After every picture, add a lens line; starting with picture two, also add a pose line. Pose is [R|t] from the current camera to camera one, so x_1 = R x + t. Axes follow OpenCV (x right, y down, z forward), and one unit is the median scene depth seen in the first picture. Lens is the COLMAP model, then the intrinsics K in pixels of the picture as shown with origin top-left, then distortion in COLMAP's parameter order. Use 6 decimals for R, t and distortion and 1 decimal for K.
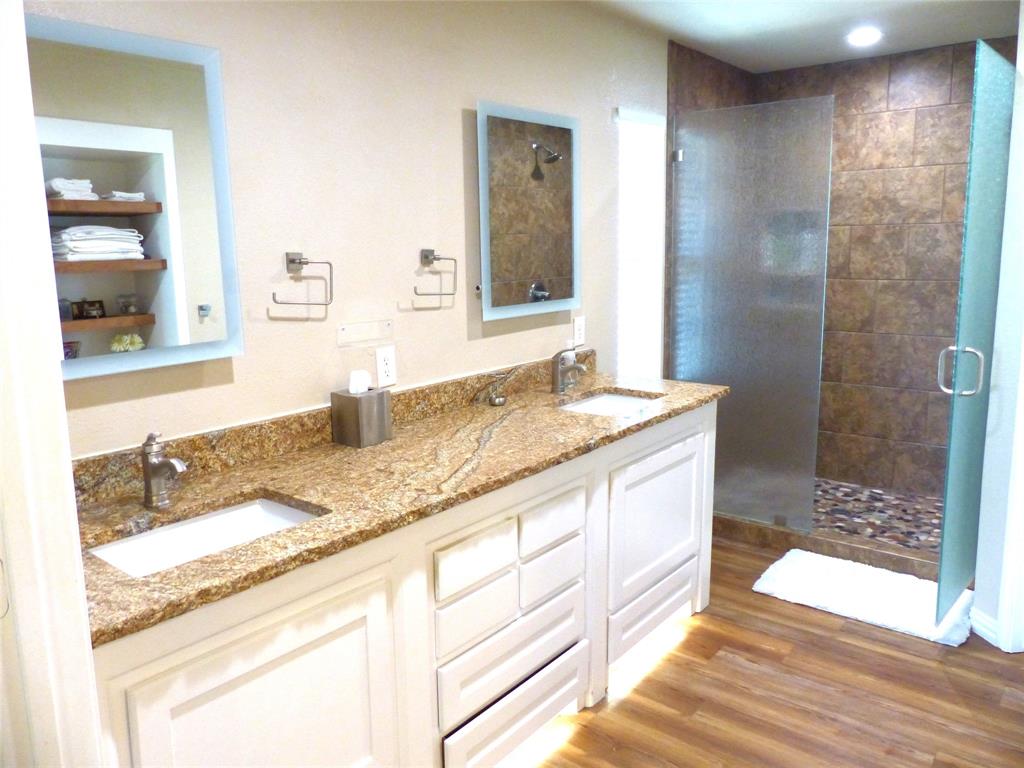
lens RADIAL K [[774.0, 0, 515.5], [0, 774.0, 375.0], [0, 0, 1]] dist [-0.021699, -0.000836]
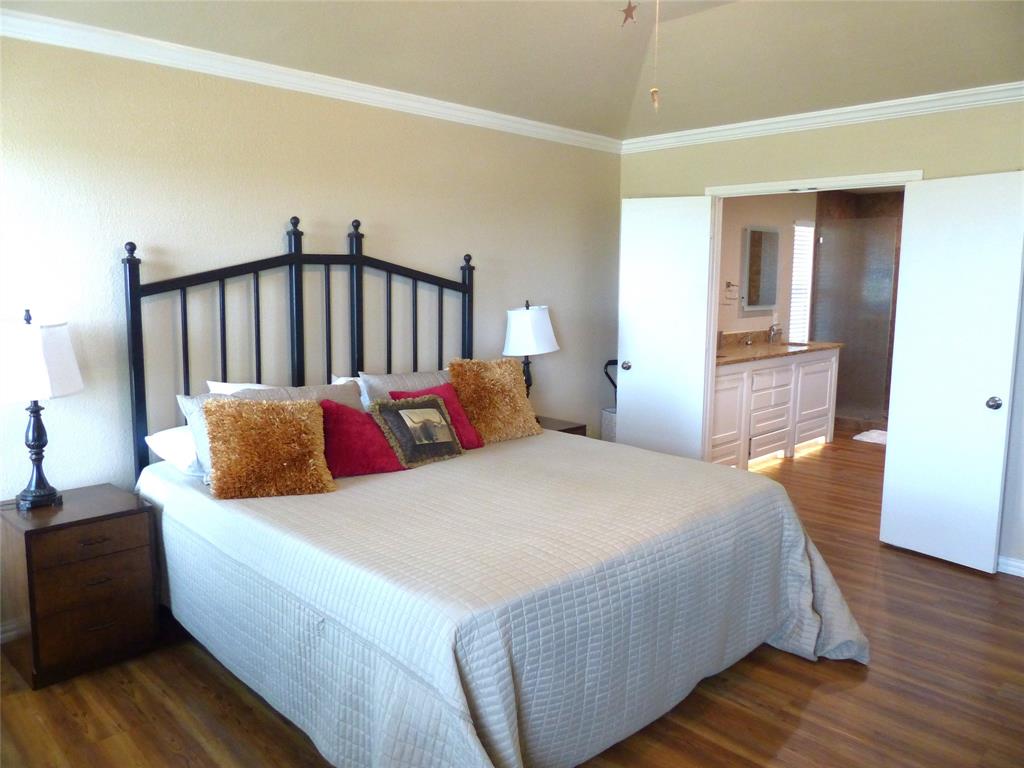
lens RADIAL K [[774.0, 0, 515.5], [0, 774.0, 375.0], [0, 0, 1]] dist [-0.021699, -0.000836]
pose [[0.992766, 0.038168, -0.113834, -0.465342], [-0.043103, 0.998220, -0.041212, 0.261538], [0.112059, 0.045820, 0.992645, -1.494767]]
